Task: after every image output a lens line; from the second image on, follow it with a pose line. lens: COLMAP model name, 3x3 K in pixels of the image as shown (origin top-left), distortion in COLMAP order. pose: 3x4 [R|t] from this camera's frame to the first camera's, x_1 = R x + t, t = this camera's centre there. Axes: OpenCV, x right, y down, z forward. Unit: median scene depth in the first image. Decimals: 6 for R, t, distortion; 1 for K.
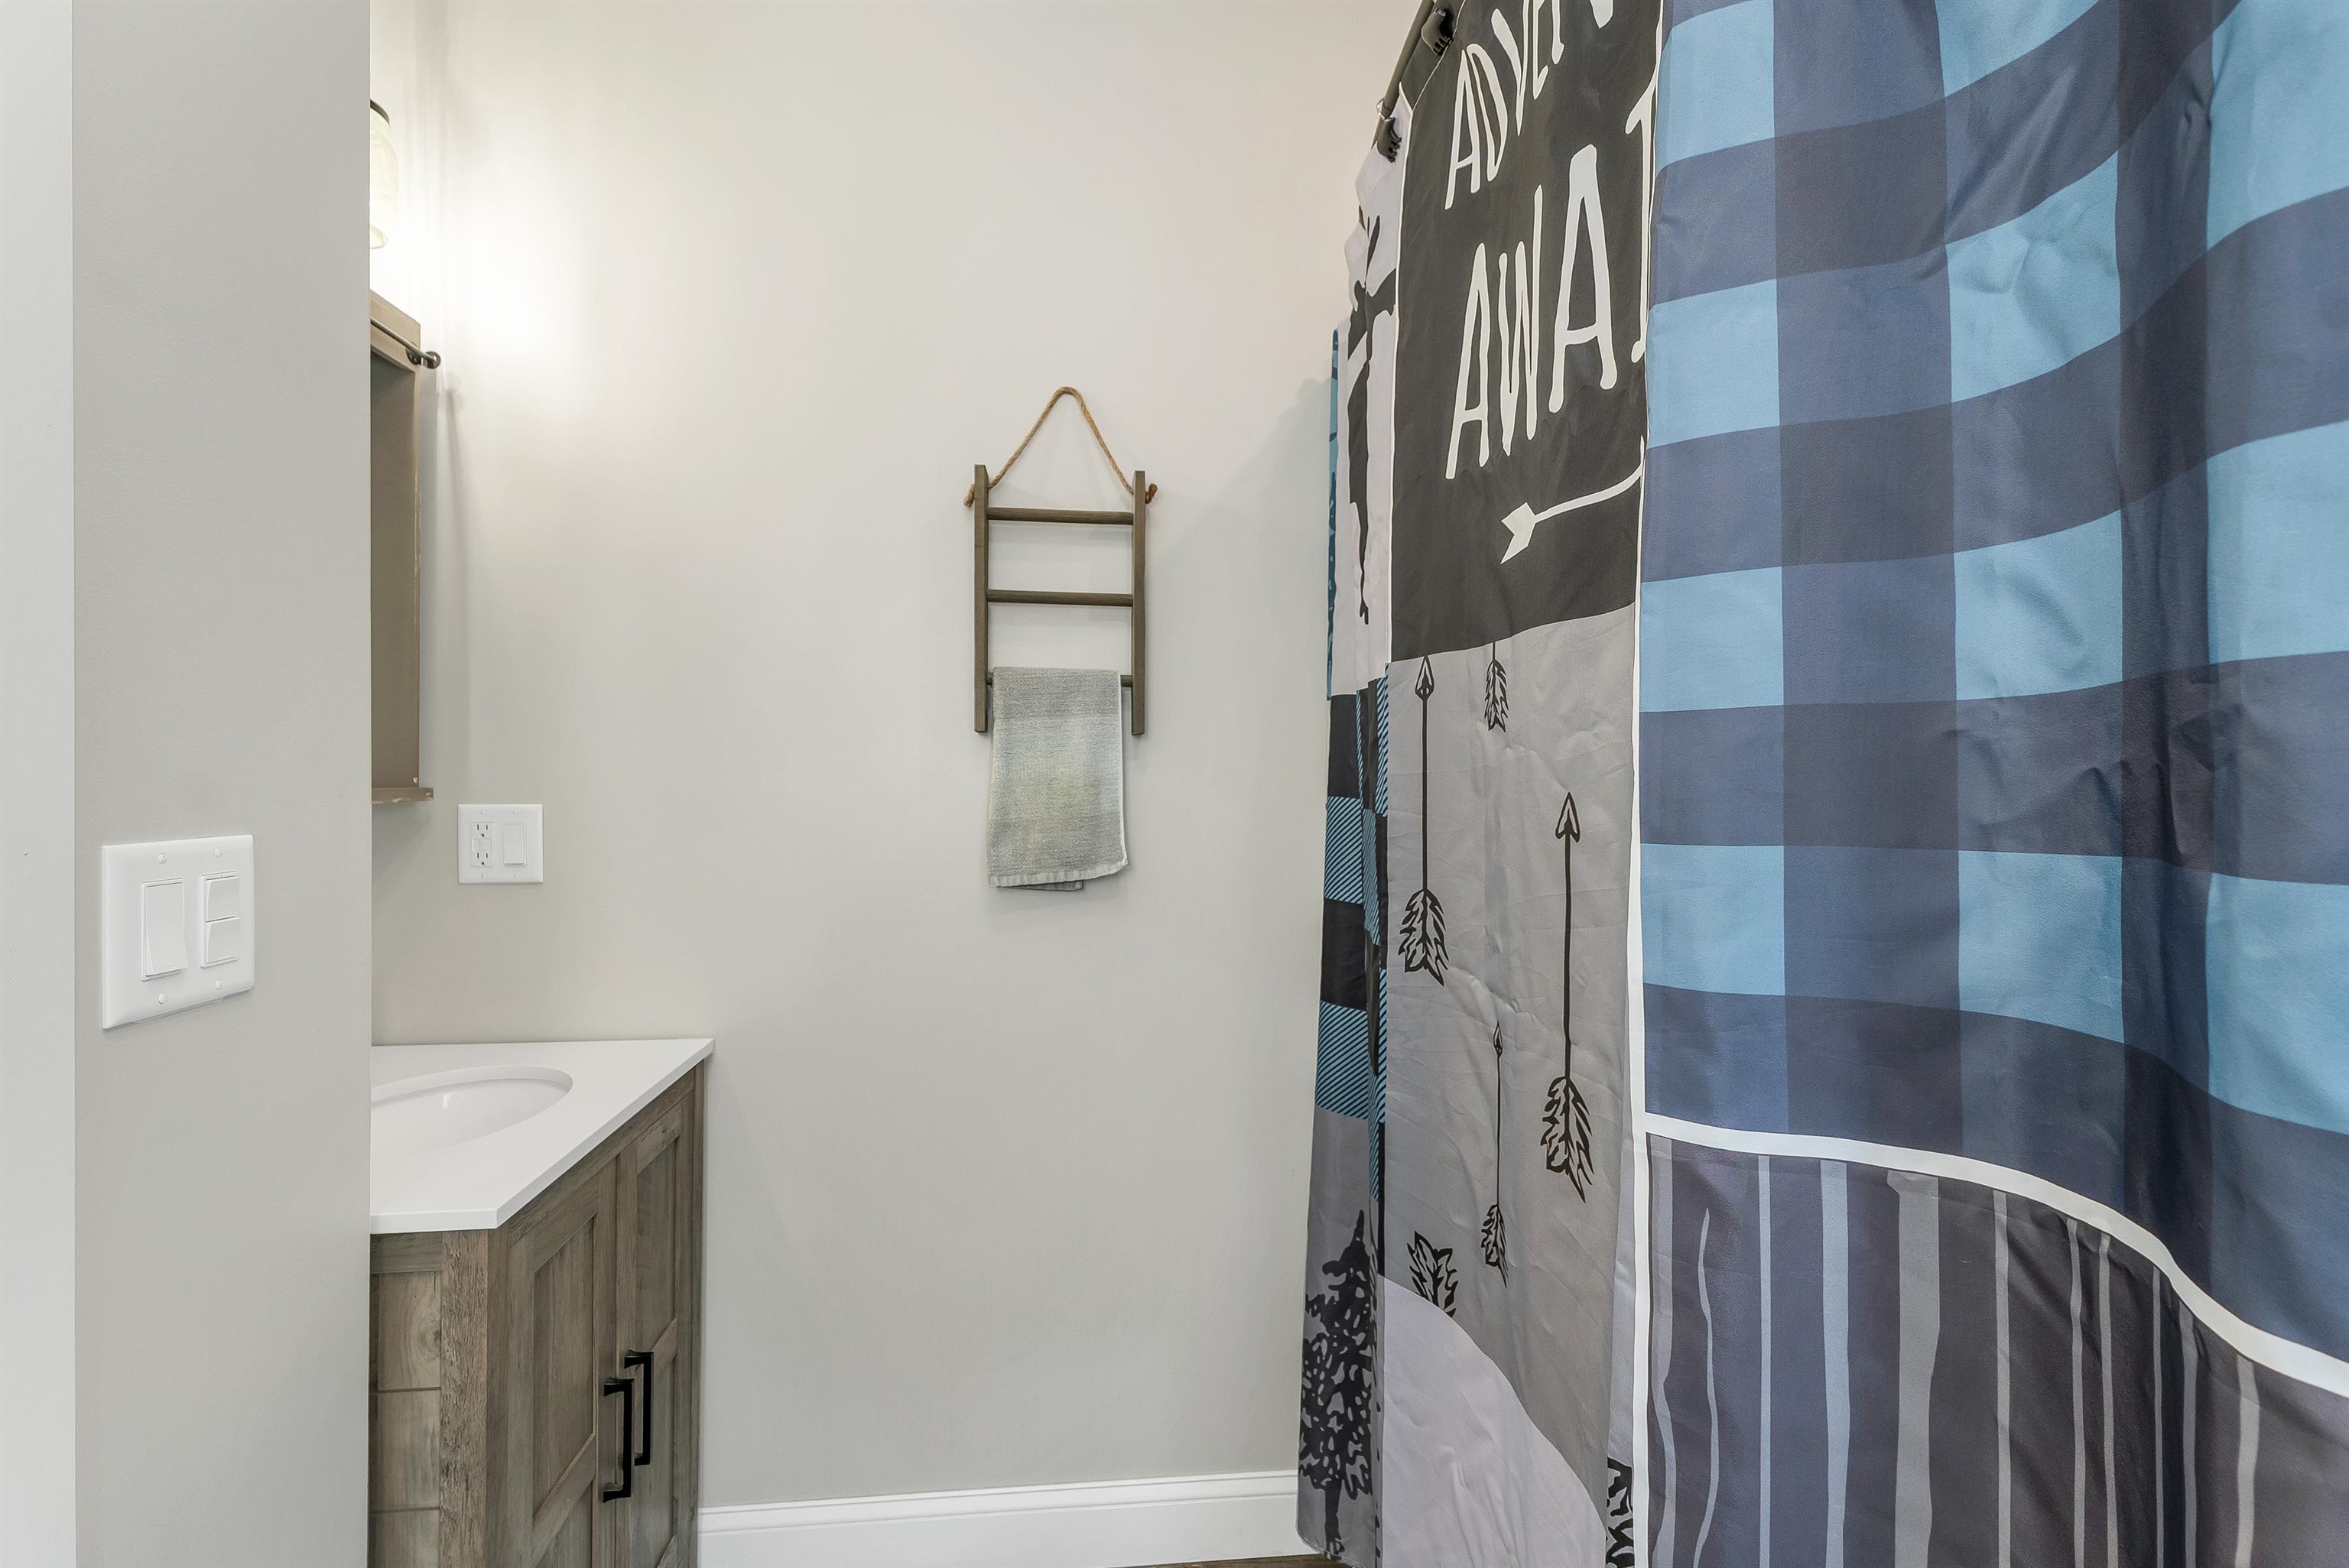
lens RADIAL K [[992.7, 0, 1154.7], [0, 992.7, 781.2], [0, 0, 1]] dist [0.003307, -0.000663]
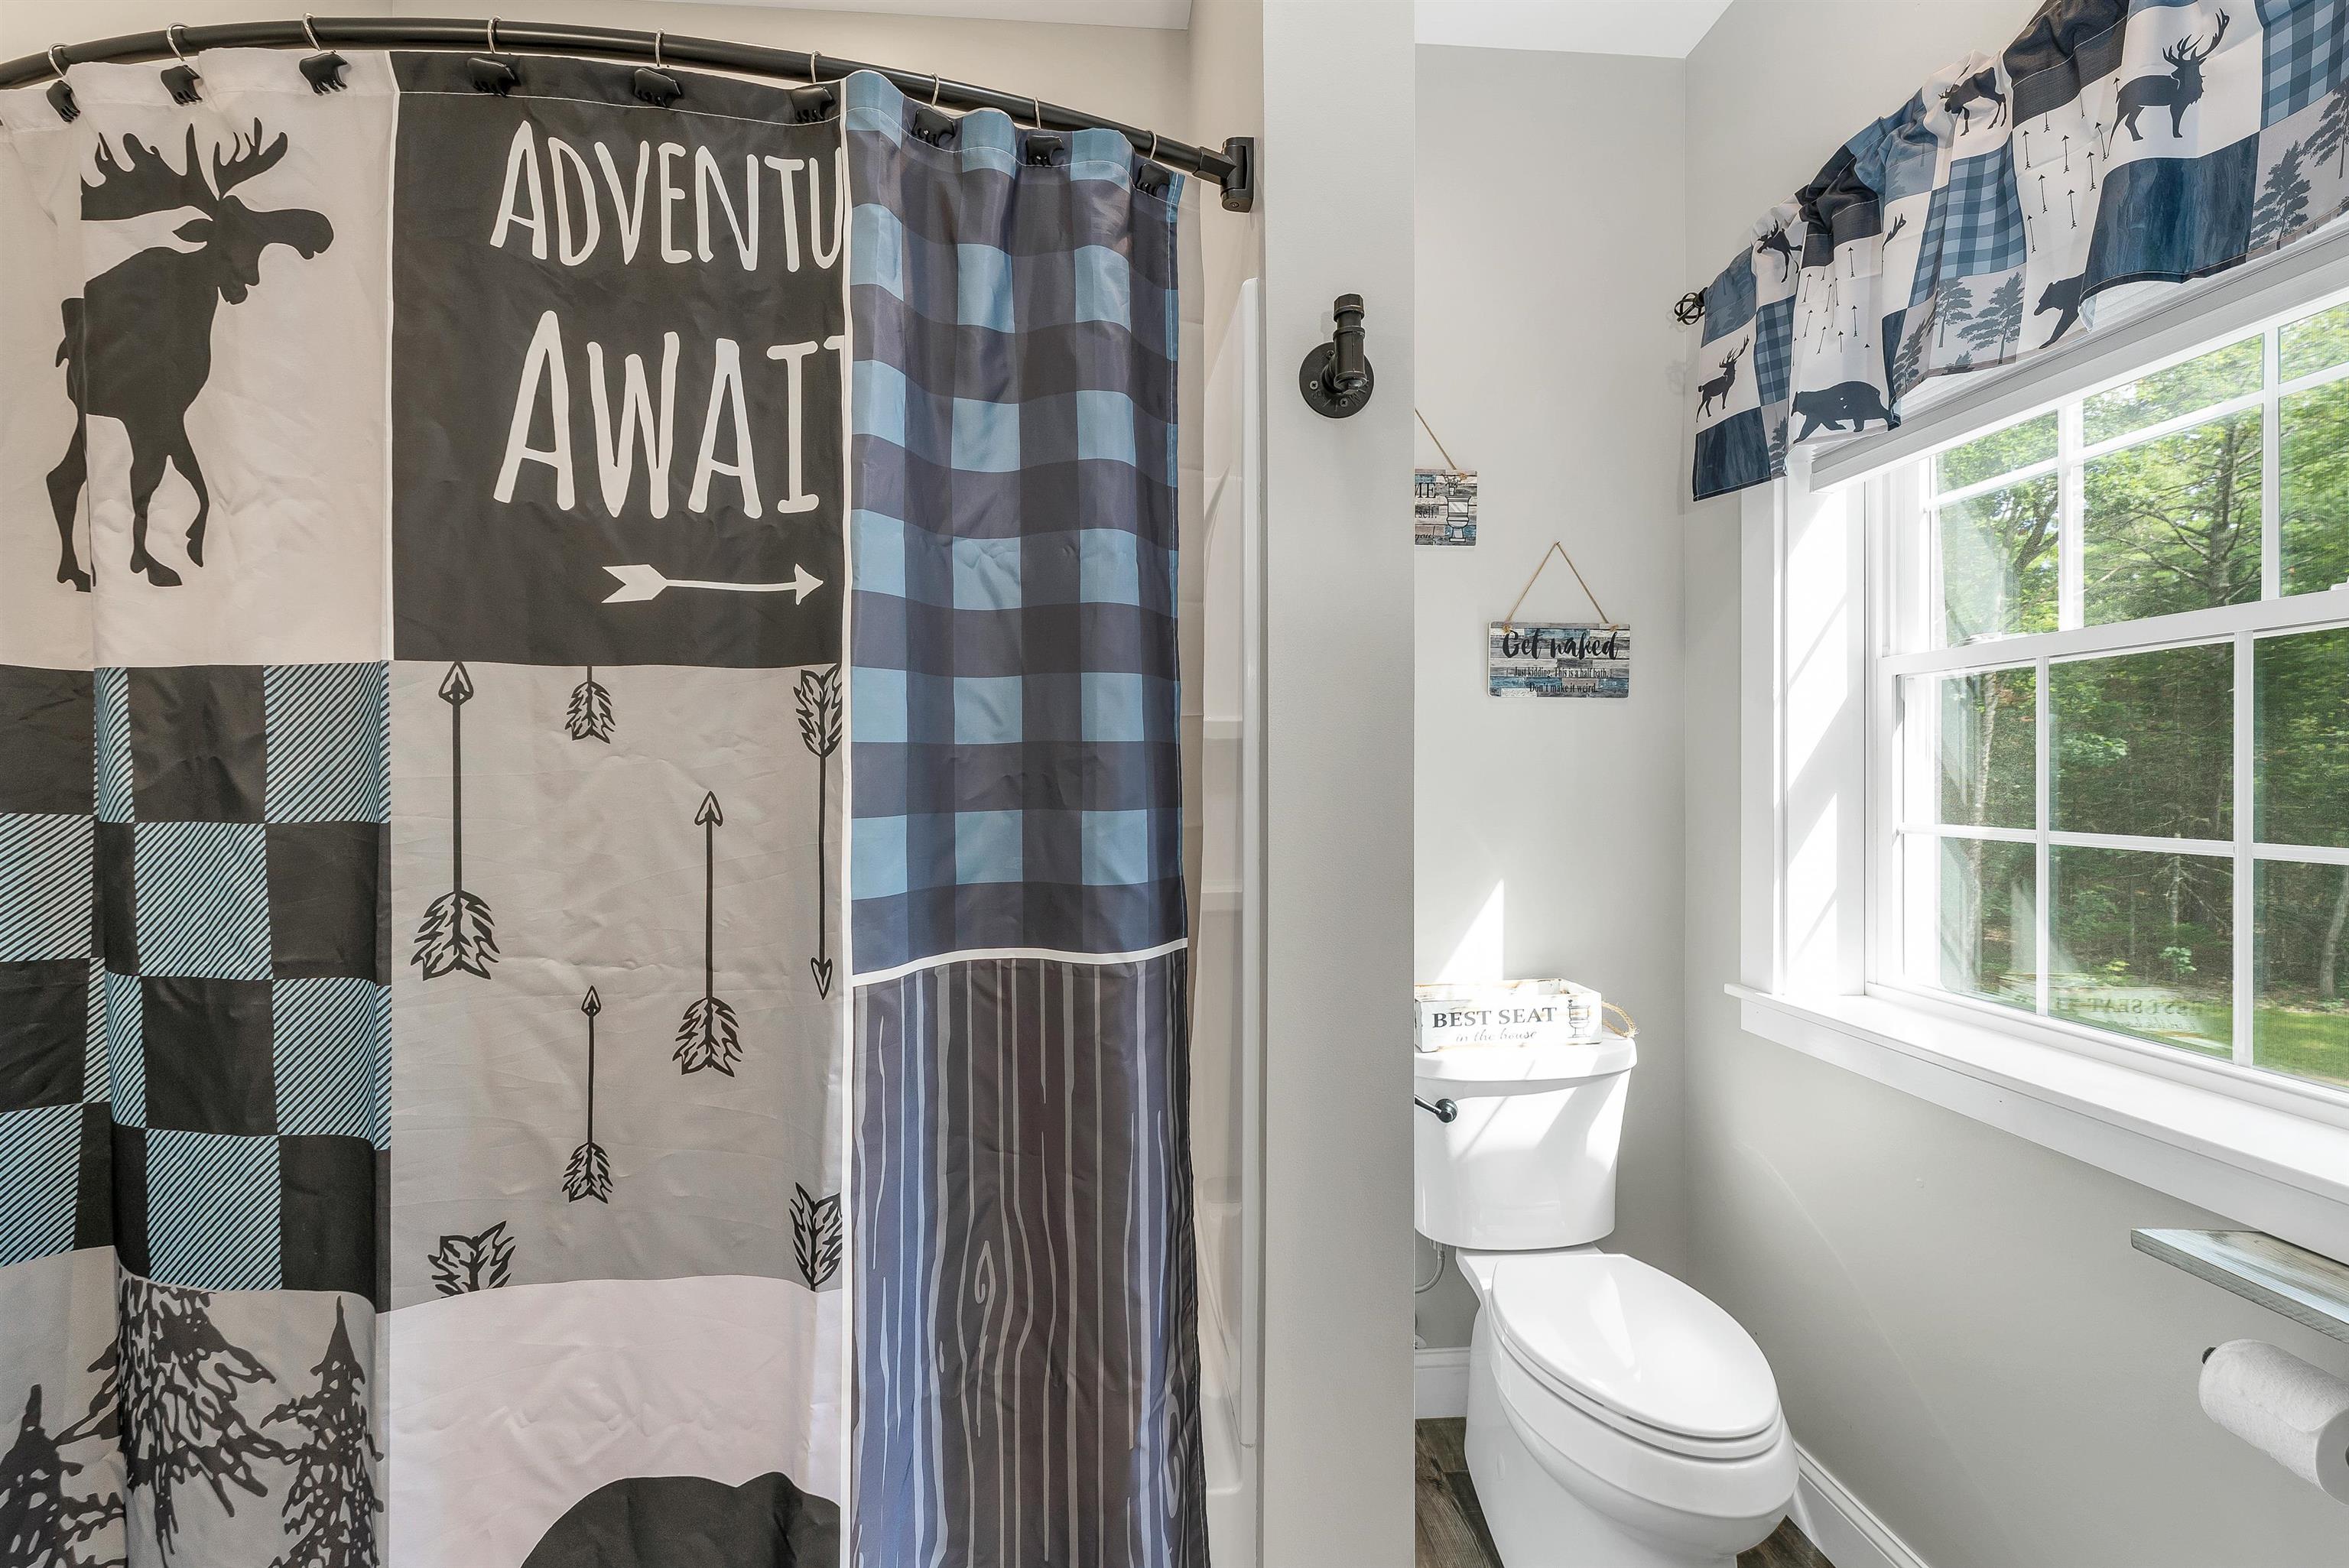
lens RADIAL K [[992.7, 0, 1162.1], [0, 992.7, 774.5], [0, 0, 1]] dist [0.003307, -0.000663]
pose [[0.038130, -0.004328, 0.999263, -0.945861], [0.005253, 0.999978, 0.004130, -0.014573], [-0.999259, 0.005092, 0.038151, 0.316270]]
